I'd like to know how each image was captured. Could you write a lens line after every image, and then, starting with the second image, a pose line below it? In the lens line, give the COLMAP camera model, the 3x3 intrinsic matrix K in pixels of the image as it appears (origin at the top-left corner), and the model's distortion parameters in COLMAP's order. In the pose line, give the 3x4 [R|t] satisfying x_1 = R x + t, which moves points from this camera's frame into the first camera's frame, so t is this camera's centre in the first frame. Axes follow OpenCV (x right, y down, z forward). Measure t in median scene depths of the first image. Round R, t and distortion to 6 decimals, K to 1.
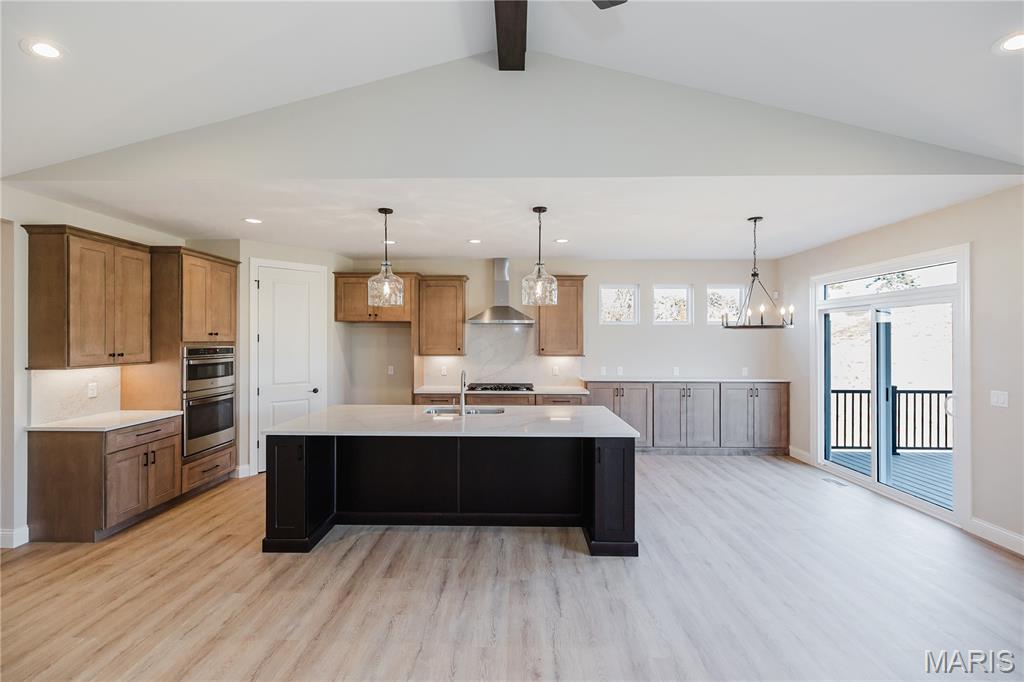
lens RADIAL K [[431.5, 0, 512.0], [0, 431.5, 341.0], [0, 0, 1]] dist [-0.000778, 0.000314]
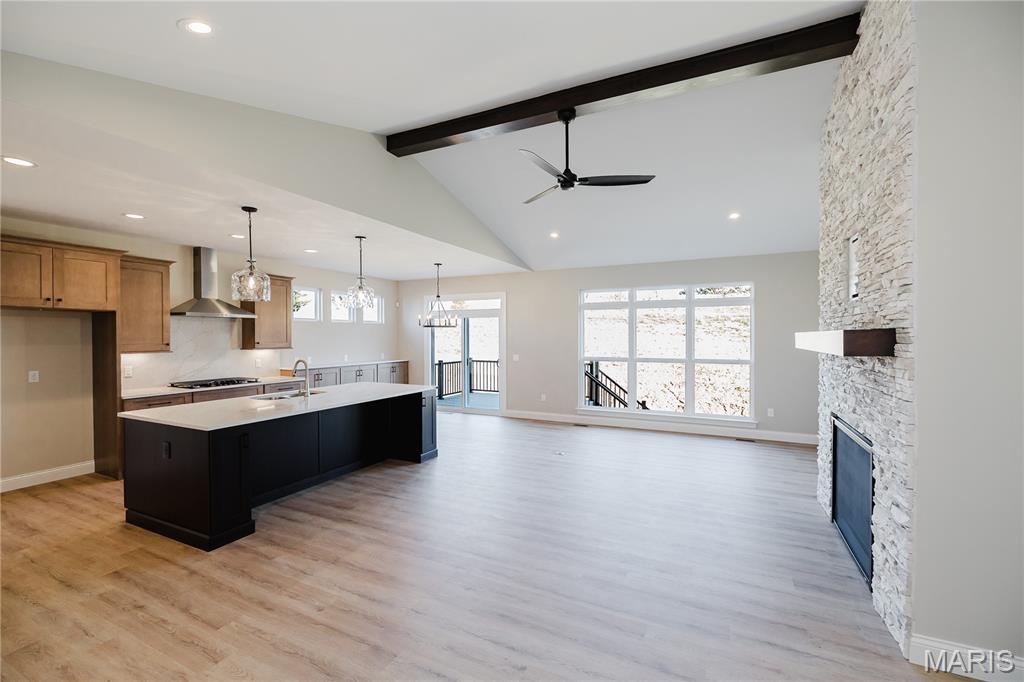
lens RADIAL K [[436.0, 0, 512.0], [0, 436.0, 341.0], [0, 0, 1]] dist [-0.001246, -0.000066]
pose [[0.427926, -0.013408, 0.903714, -0.891021], [0.005761, 0.999910, 0.012107, 0.007535], [-0.903795, 0.000025, 0.427965, -0.023857]]
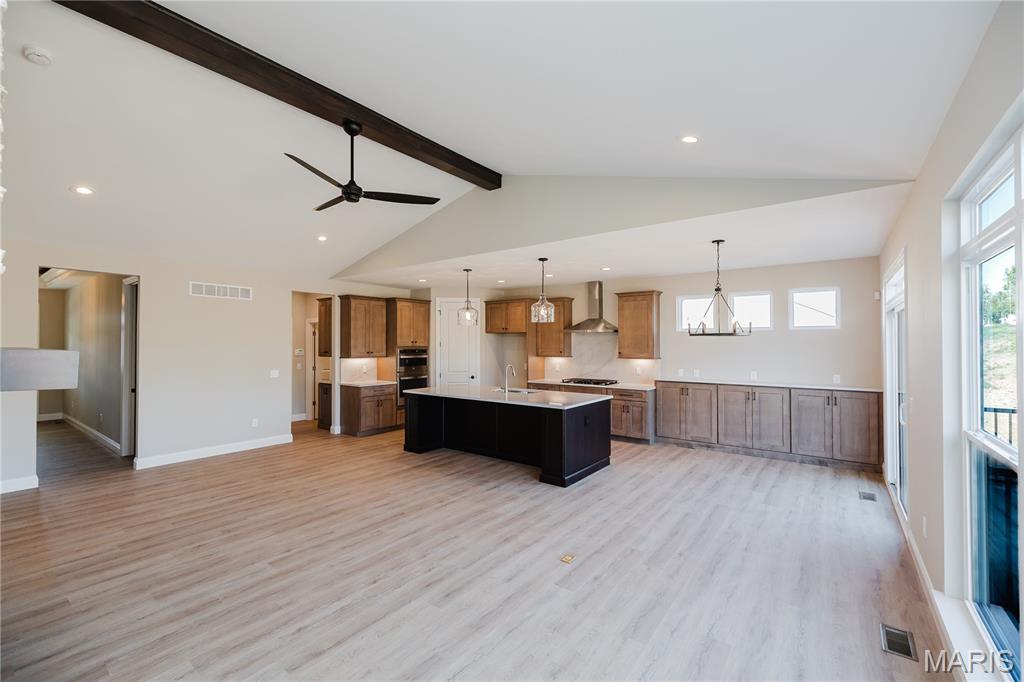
lens RADIAL K [[431.5, 0, 512.0], [0, 431.5, 341.0], [0, 0, 1]] dist [-0.000778, 0.000314]
pose [[0.808963, -0.005449, -0.587834, 0.785923], [-0.000868, 0.999945, -0.010464, -0.002051], [0.587859, 0.008975, 0.808914, -0.262317]]
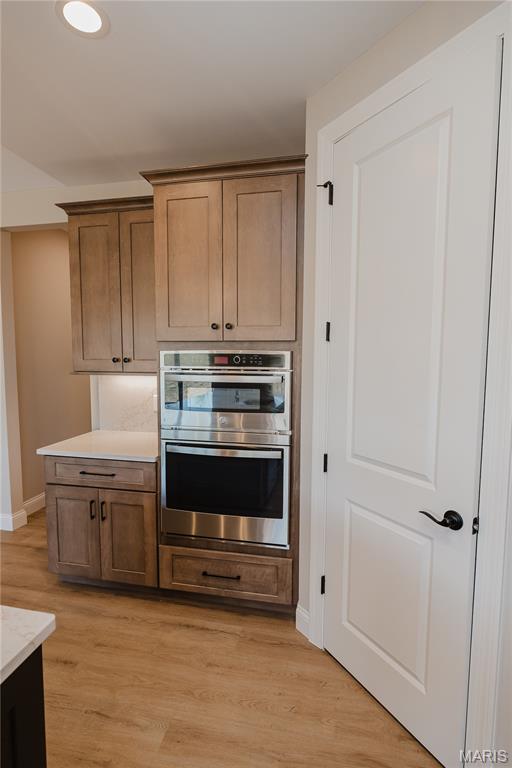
lens RADIAL K [[383.0, 0, 256.0], [0, 383.0, 384.0], [0, 0, 1]] dist [0.000065, -0.000027]
pose [[-0.195286, 0.078129, -0.977629, -0.272809], [-0.005507, 0.996719, 0.080755, 0.016355], [0.980731, 0.021154, -0.194215, 1.224917]]
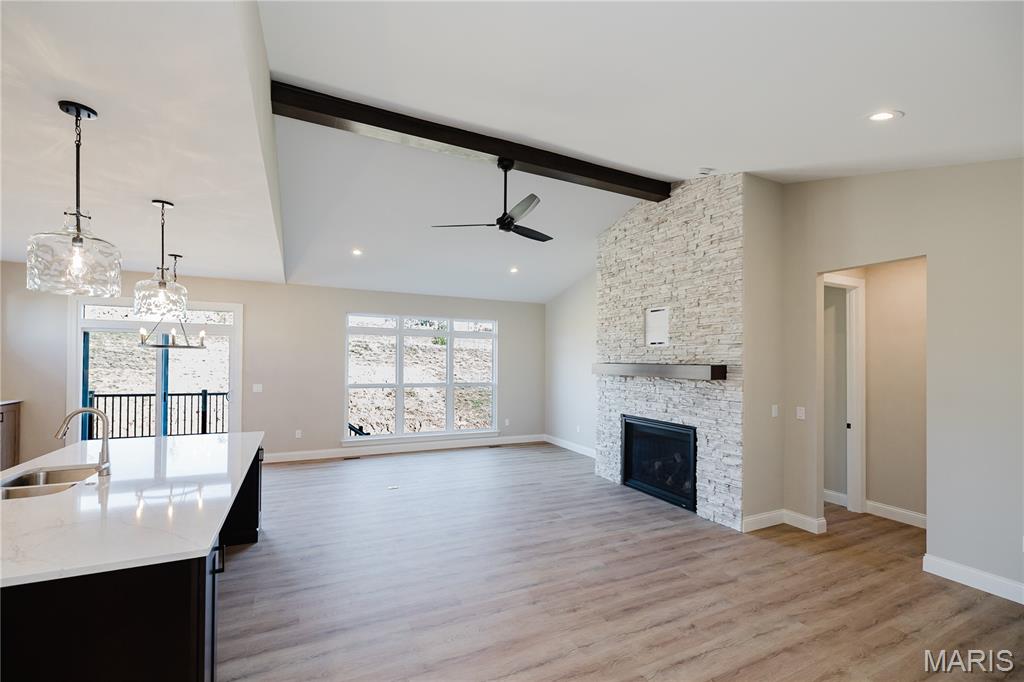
lens RADIAL K [[431.7, 0, 506.7], [0, 431.7, 355.7], [0, 0, 1]] dist [-0.000694, 0.000013]
pose [[-0.444679, 0.002562, 0.895686, -0.895590], [-0.010662, 0.999910, -0.008153, -0.007189], [-0.895626, -0.013175, -0.444612, 0.699835]]
